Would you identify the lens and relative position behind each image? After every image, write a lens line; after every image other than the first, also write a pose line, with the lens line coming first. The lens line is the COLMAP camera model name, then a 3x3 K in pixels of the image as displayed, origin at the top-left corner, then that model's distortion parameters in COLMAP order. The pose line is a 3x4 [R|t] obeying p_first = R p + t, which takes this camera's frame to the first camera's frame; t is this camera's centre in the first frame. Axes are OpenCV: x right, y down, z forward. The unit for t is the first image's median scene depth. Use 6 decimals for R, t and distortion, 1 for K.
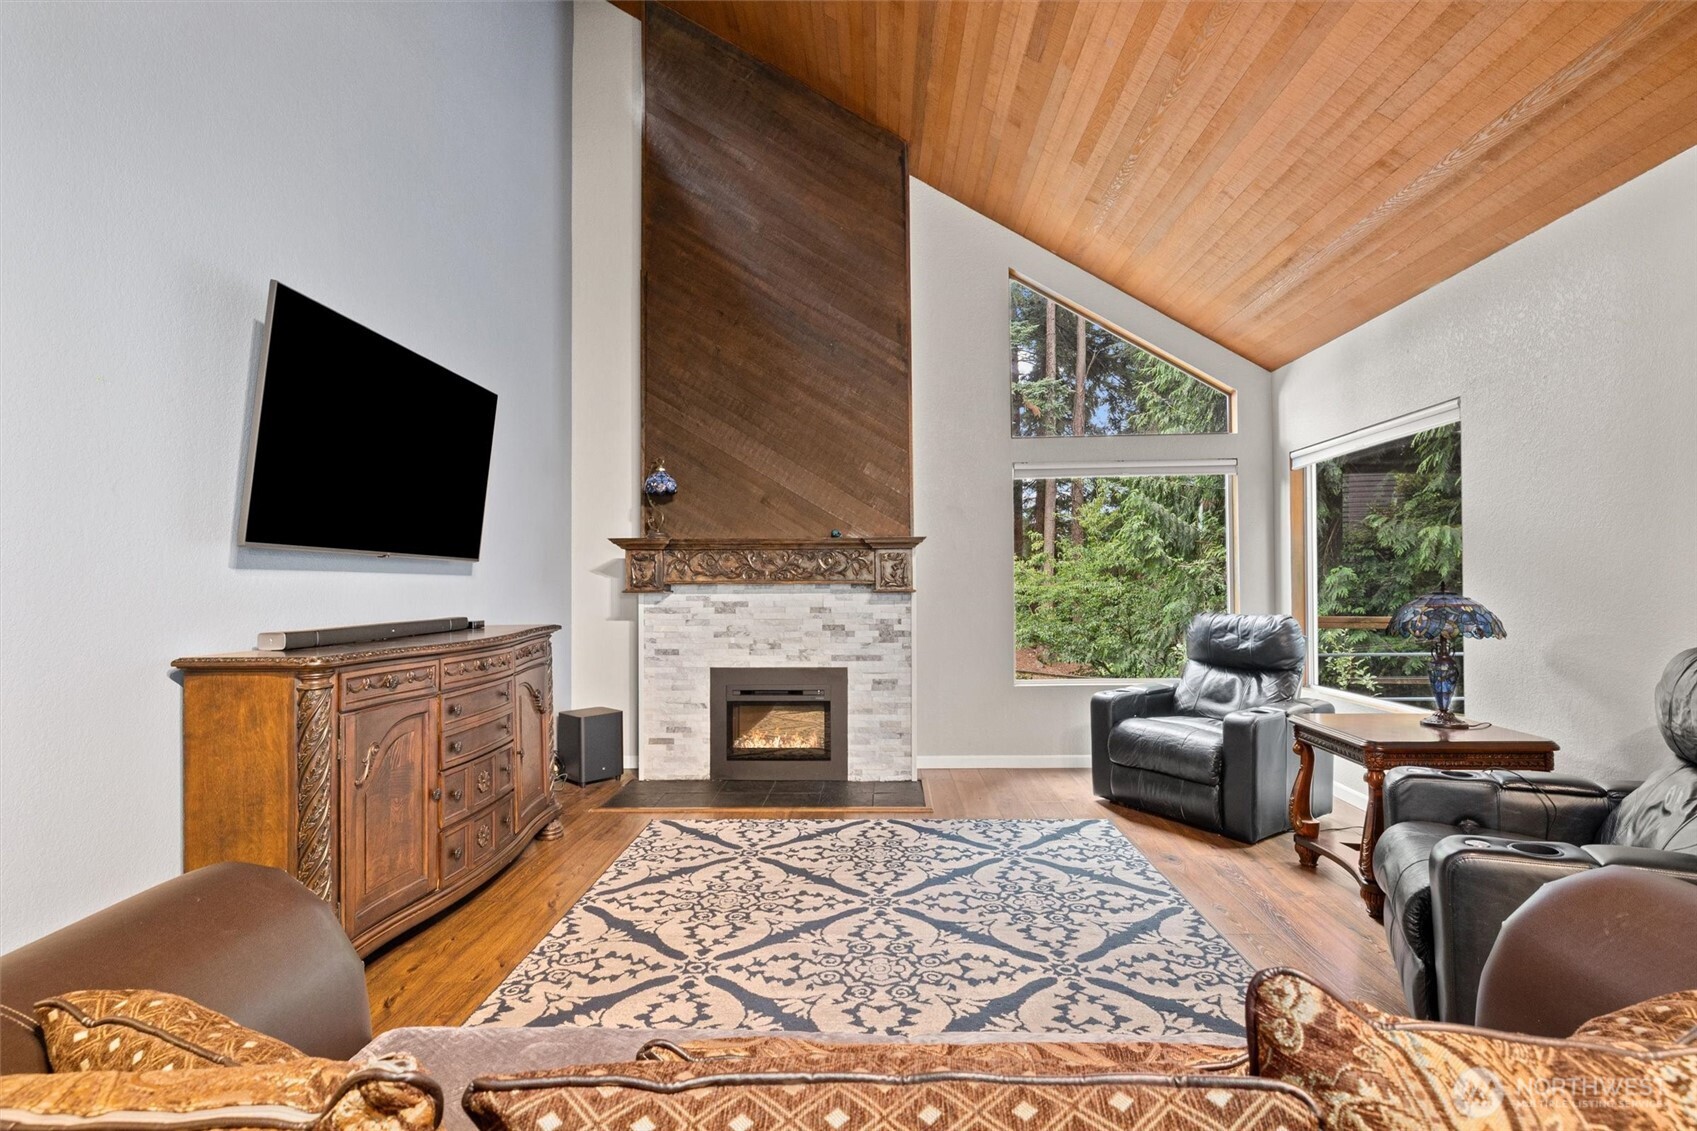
lens RADIAL K [[784.1, 0, 848.5], [0, 784.1, 565.5], [0, 0, 1]] dist [-0.000513, -0.000061]
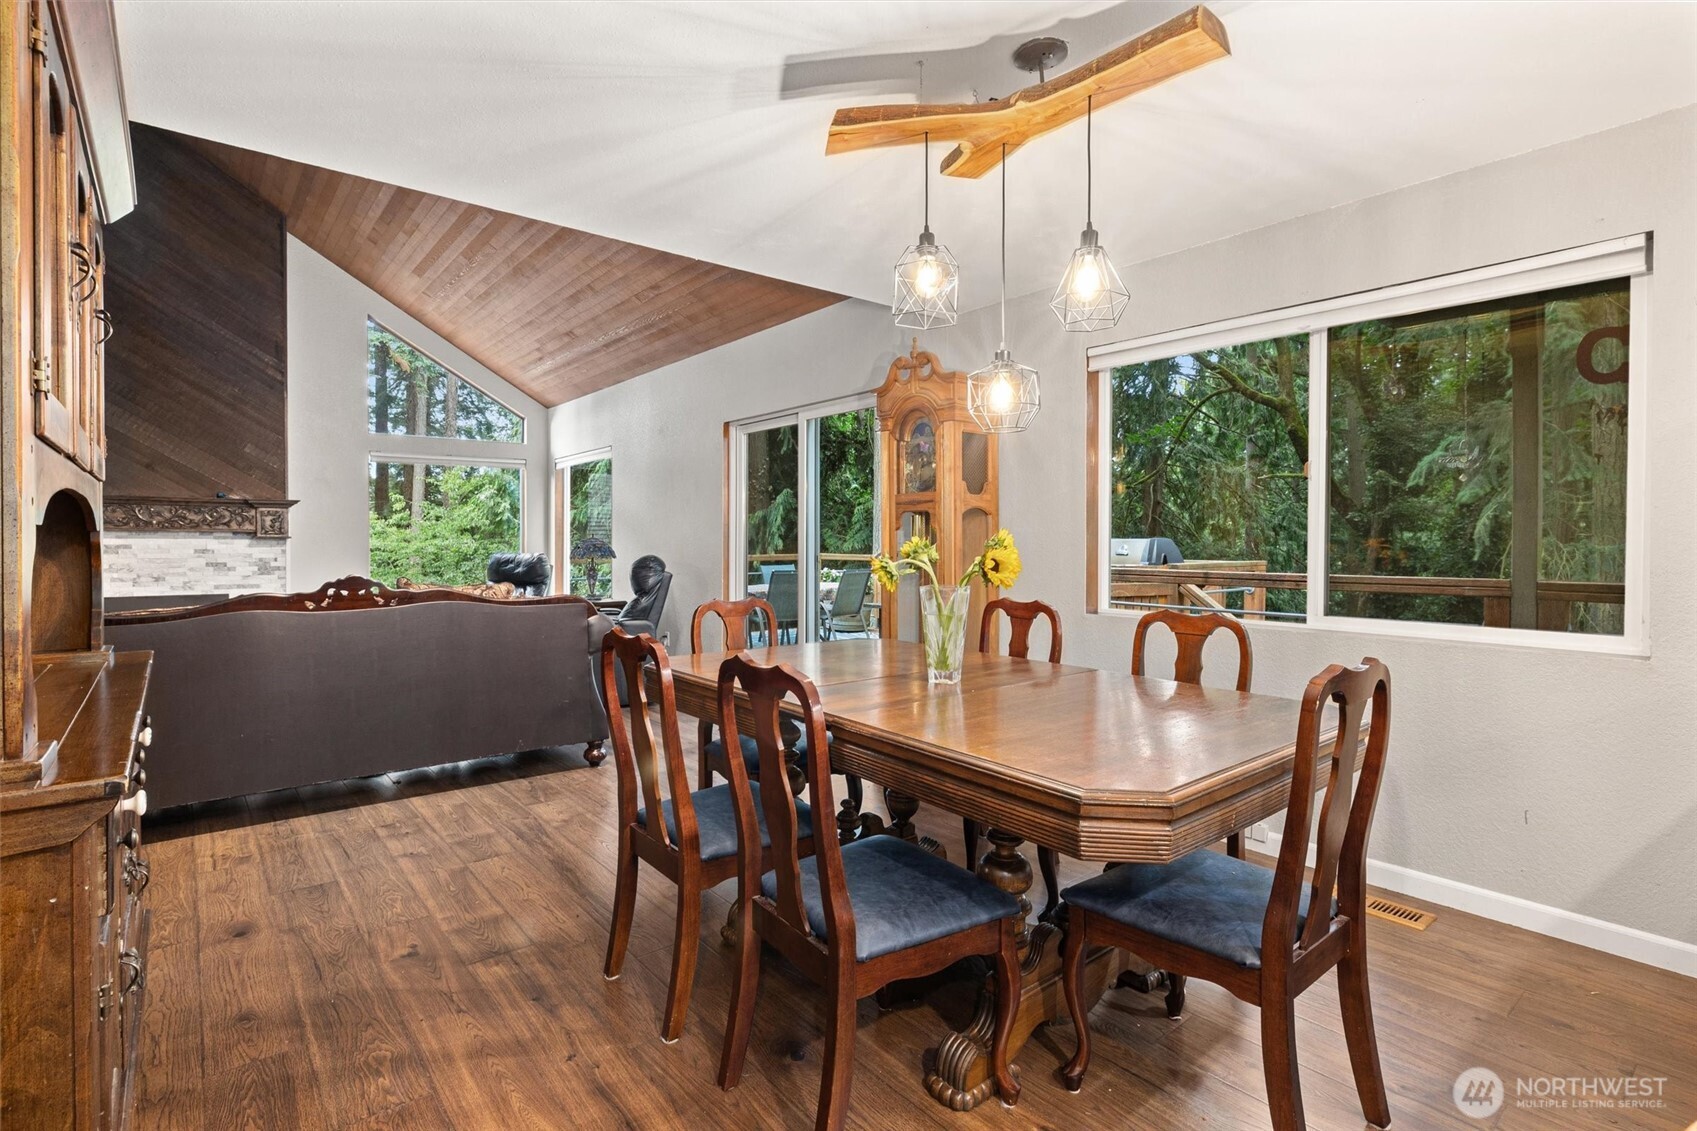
lens RADIAL K [[811.7, 0, 847.9], [0, 811.7, 545.1], [0, 0, 1]] dist [-0.003266, 0.000039]
pose [[0.743798, 0.005888, 0.668379, -0.141174], [-0.018877, 0.999747, 0.012200, 0.008336], [-0.668138, -0.021691, 0.743721, -0.752412]]
